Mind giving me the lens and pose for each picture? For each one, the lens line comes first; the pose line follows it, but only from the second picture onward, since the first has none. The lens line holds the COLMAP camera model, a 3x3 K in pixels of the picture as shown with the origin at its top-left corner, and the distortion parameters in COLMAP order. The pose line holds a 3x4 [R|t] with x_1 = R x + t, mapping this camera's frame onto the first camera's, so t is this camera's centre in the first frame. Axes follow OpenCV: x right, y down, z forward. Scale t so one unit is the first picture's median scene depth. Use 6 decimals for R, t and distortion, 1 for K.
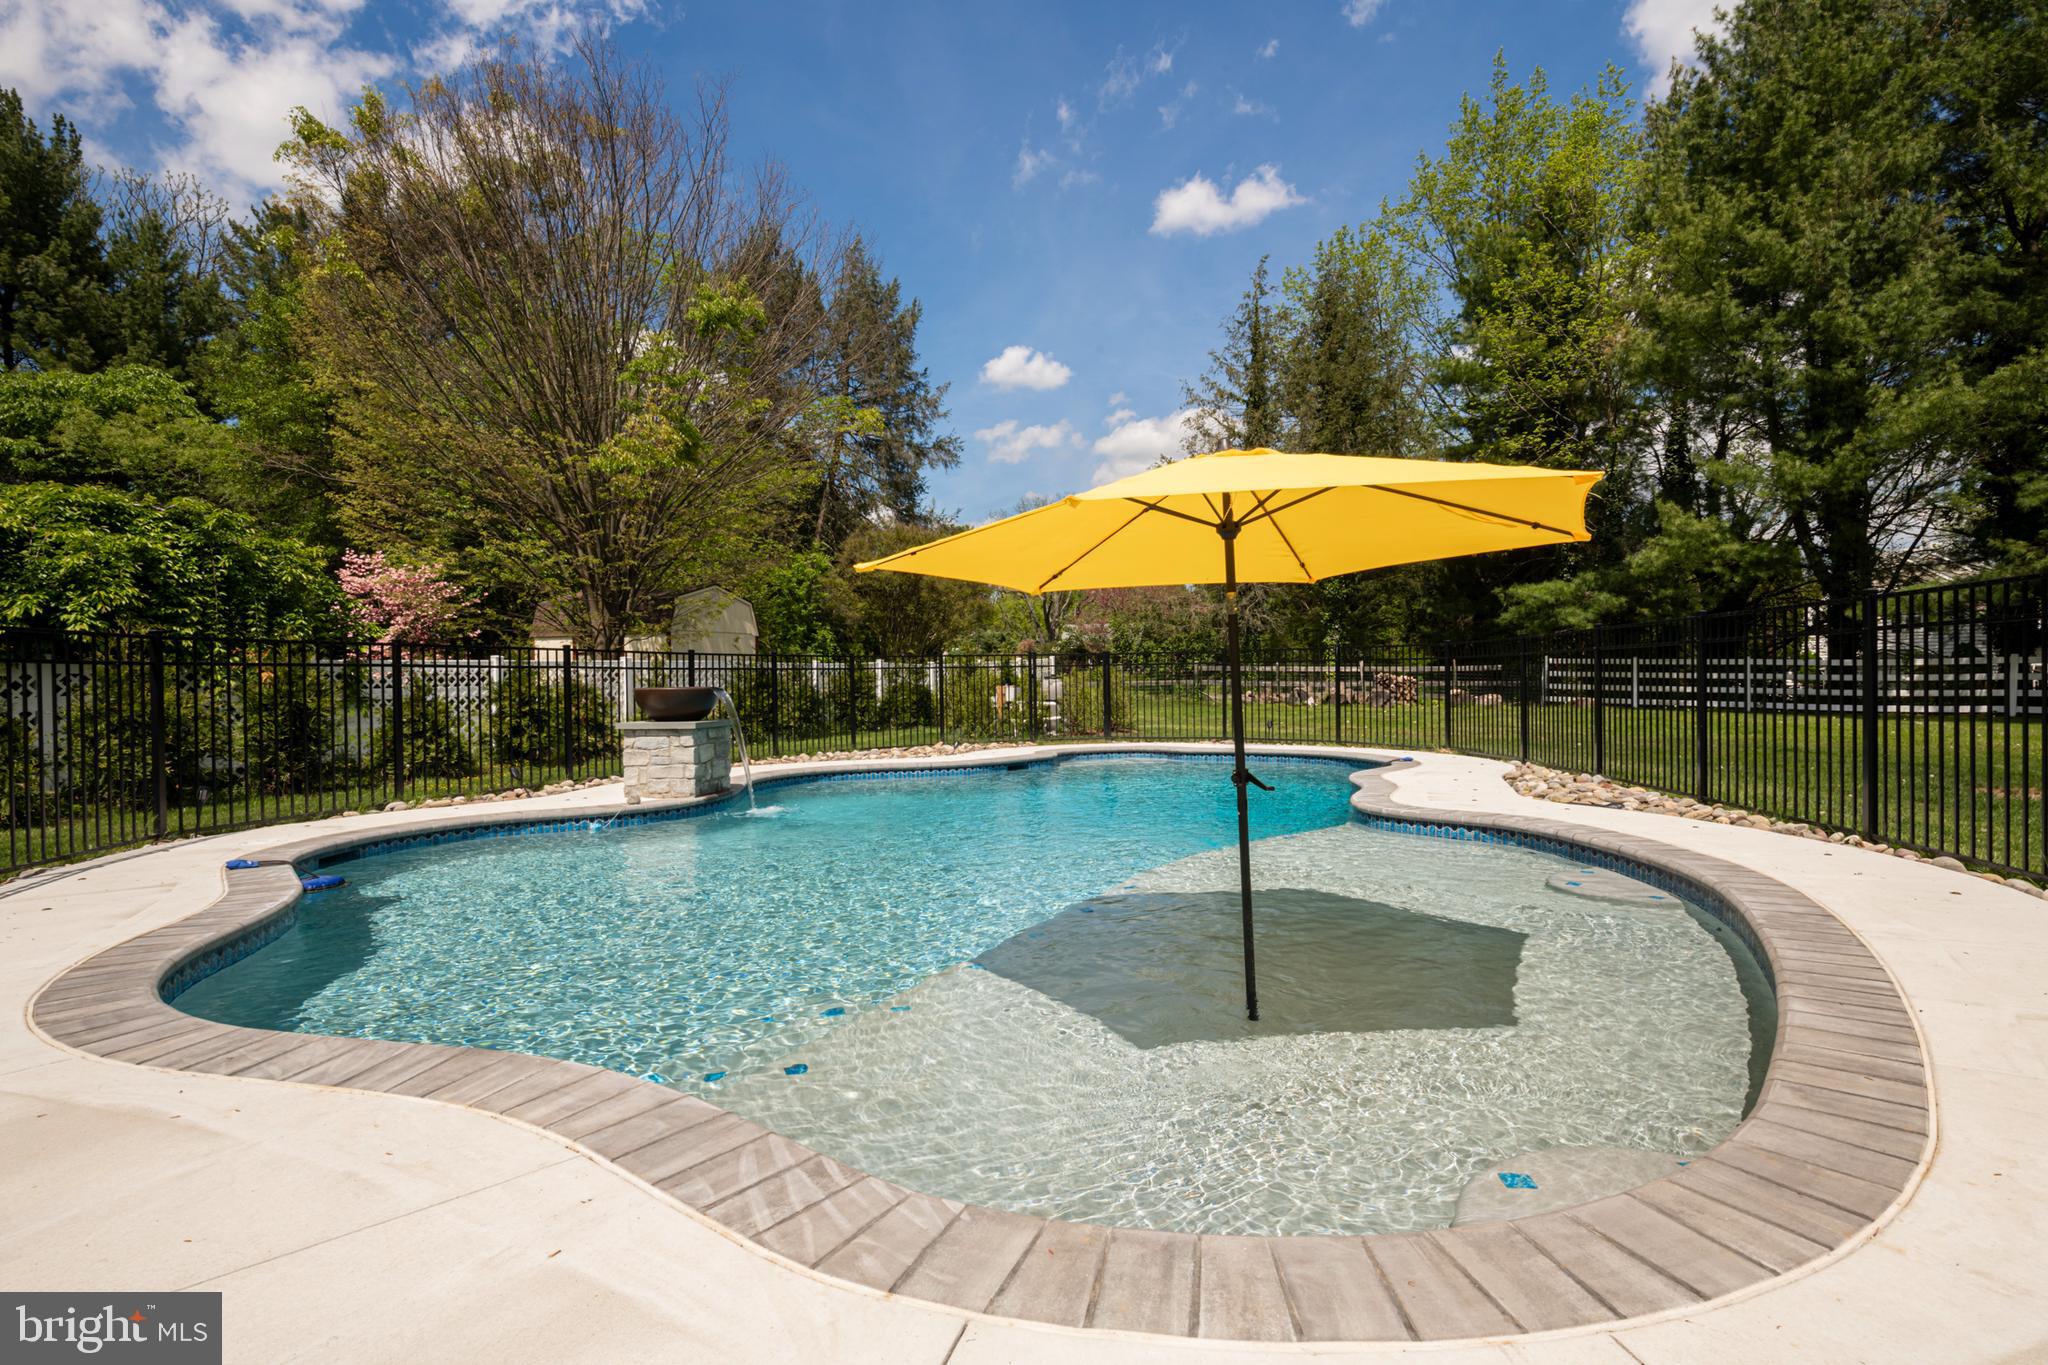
lens RADIAL K [[1009.1, 0, 1037.4], [0, 1009.1, 683.6], [0, 0, 1]] dist [-0.006711, -0.003463]
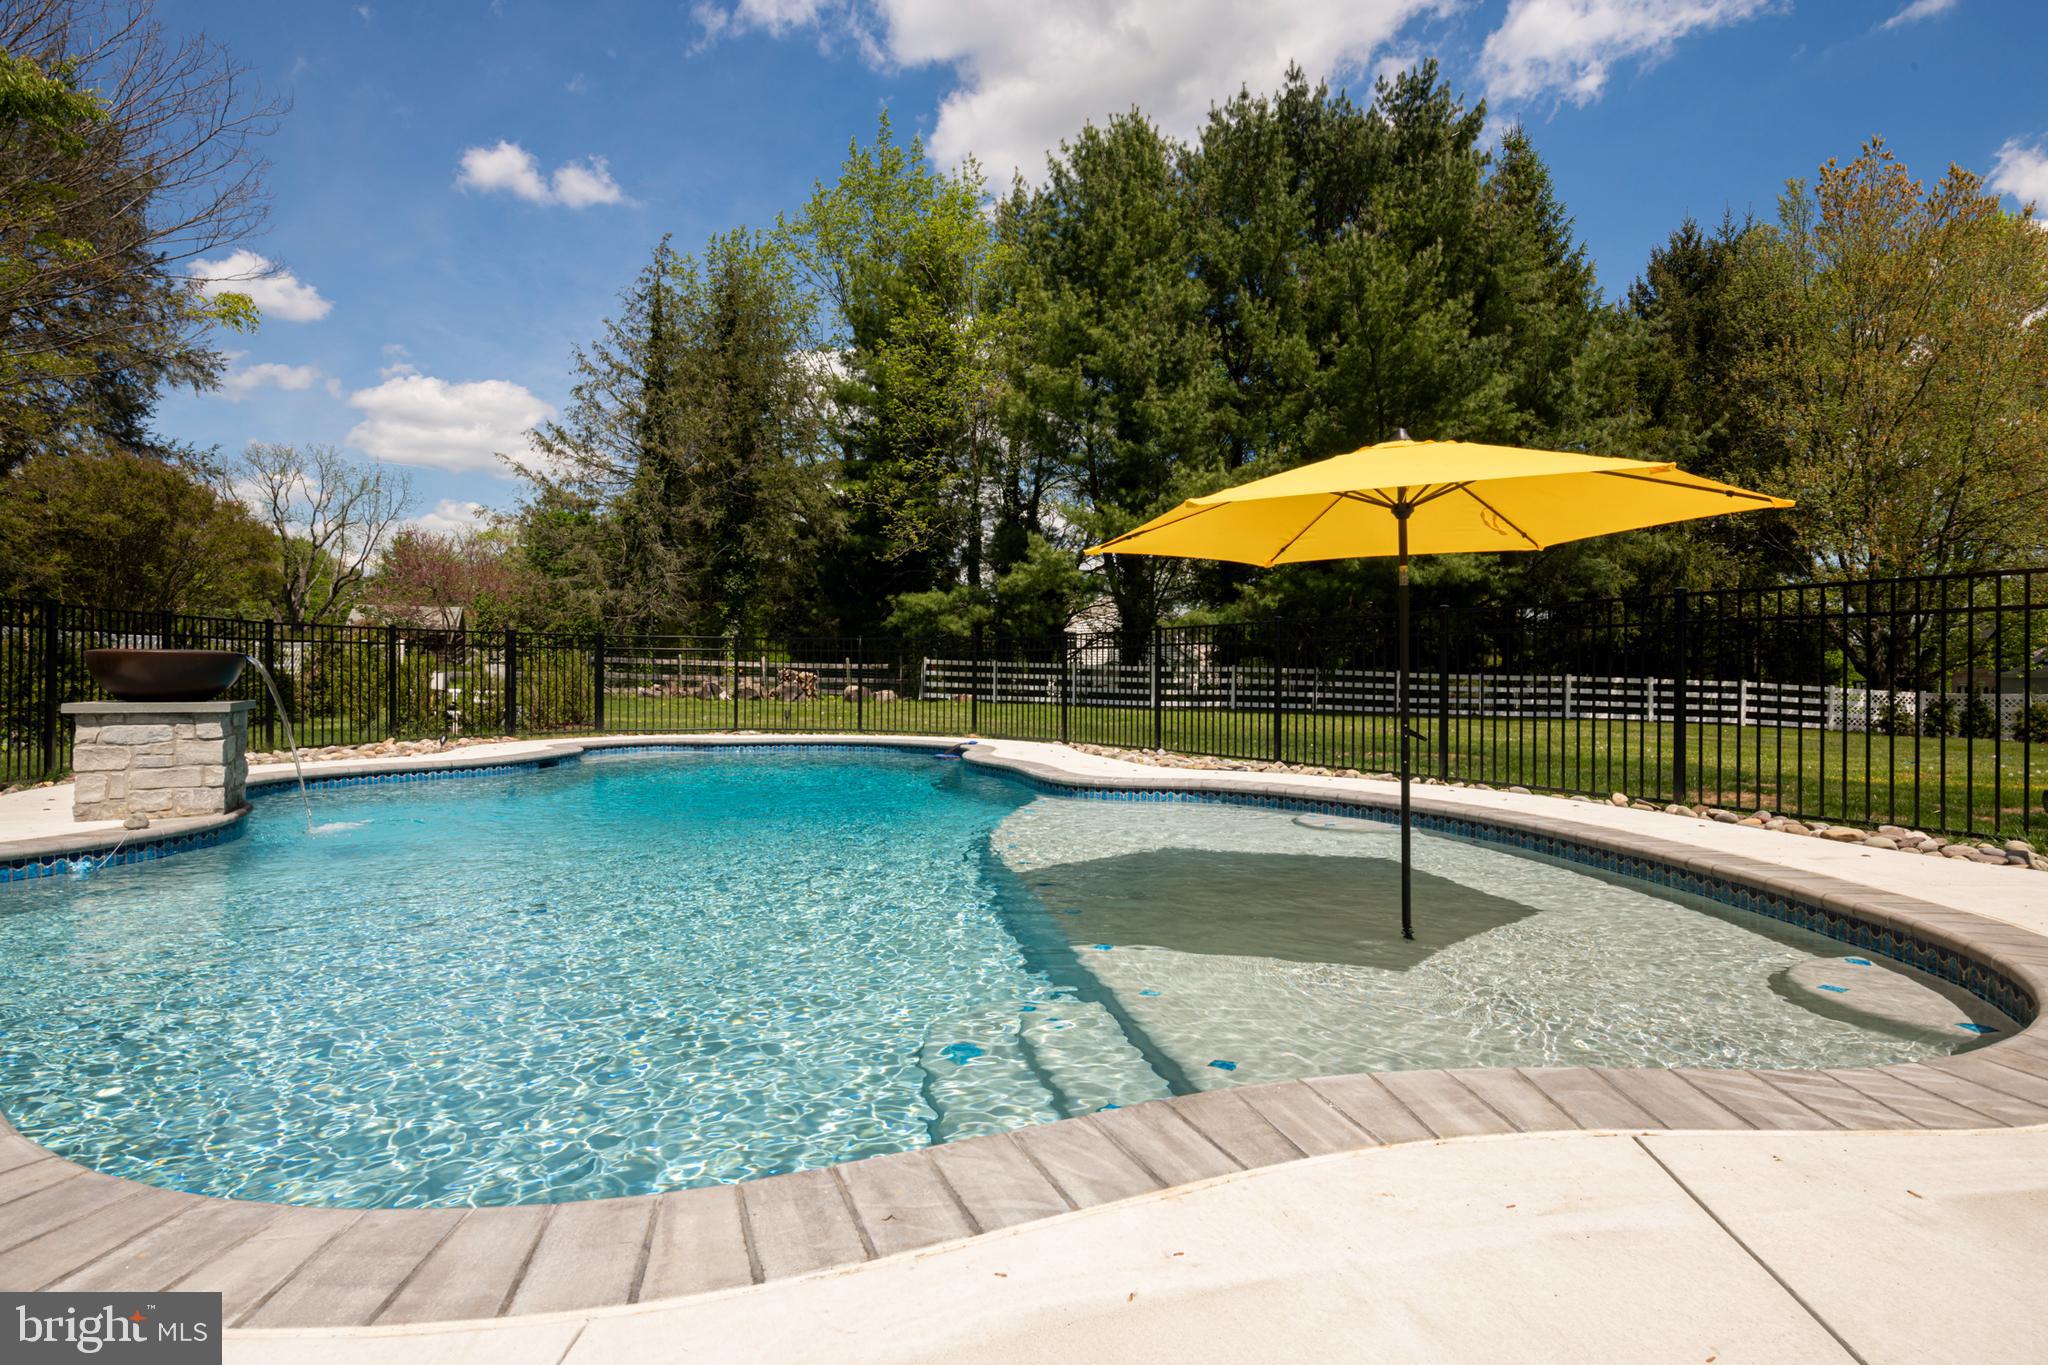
lens RADIAL K [[996.1, 0, 1035.9], [0, 996.1, 678.4], [0, 0, 1]] dist [-0.009760, -0.001516]
pose [[0.789851, 0.017921, 0.613037, -0.105856], [-0.015066, 0.999838, -0.009817, 0.006826], [-0.613114, -0.001481, 0.789993, 0.048676]]
